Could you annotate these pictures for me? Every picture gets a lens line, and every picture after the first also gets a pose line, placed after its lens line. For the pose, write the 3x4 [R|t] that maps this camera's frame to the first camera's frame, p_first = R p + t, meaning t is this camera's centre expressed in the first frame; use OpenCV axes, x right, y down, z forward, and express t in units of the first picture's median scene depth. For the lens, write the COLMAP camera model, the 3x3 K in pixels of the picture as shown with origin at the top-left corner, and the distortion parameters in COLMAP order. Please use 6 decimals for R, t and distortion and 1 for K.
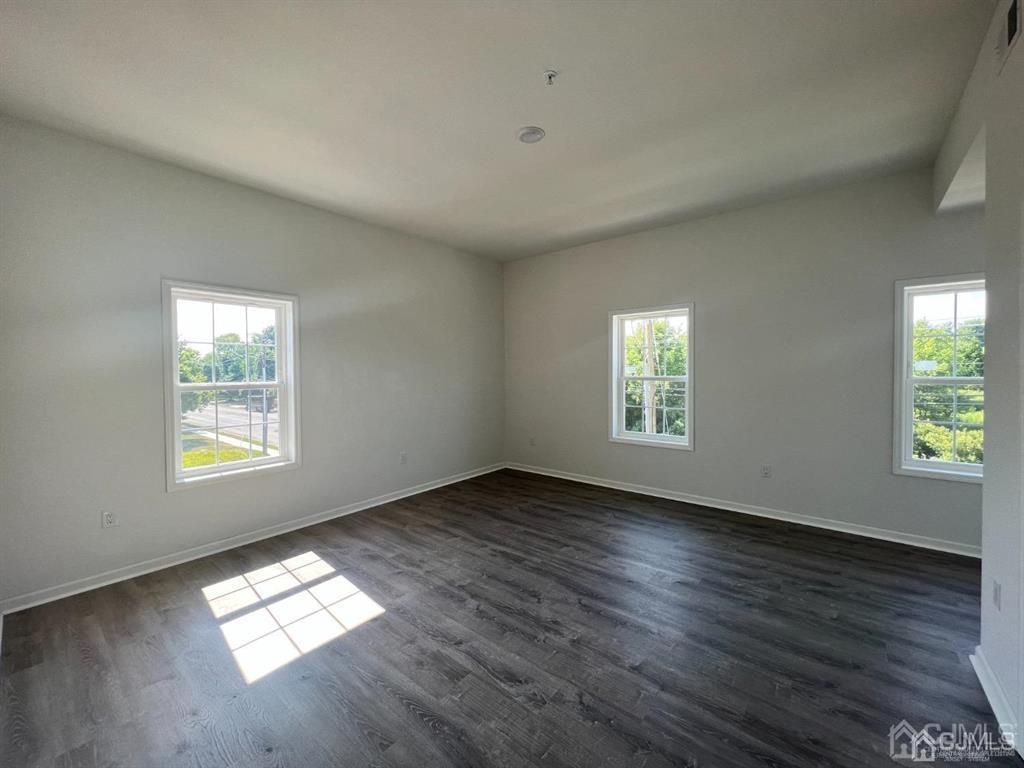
lens RADIAL K [[408.7, 0, 509.4], [0, 408.7, 379.2], [0, 0, 1]] dist [0.002044, 0.000338]
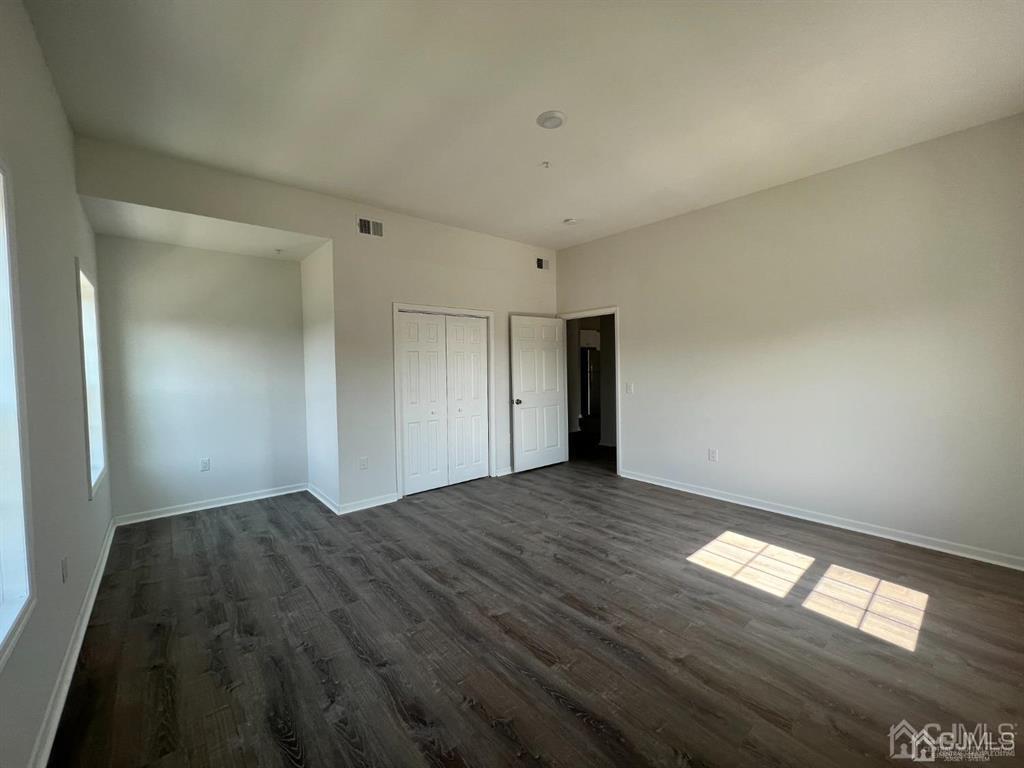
lens RADIAL K [[408.7, 0, 509.4], [0, 408.7, 379.2], [0, 0, 1]] dist [0.002044, 0.000338]
pose [[-0.984472, 0.015769, 0.174832, -0.010247], [0.026487, 0.997898, 0.059142, -0.035608], [-0.173532, 0.062855, -0.982820, 1.910922]]
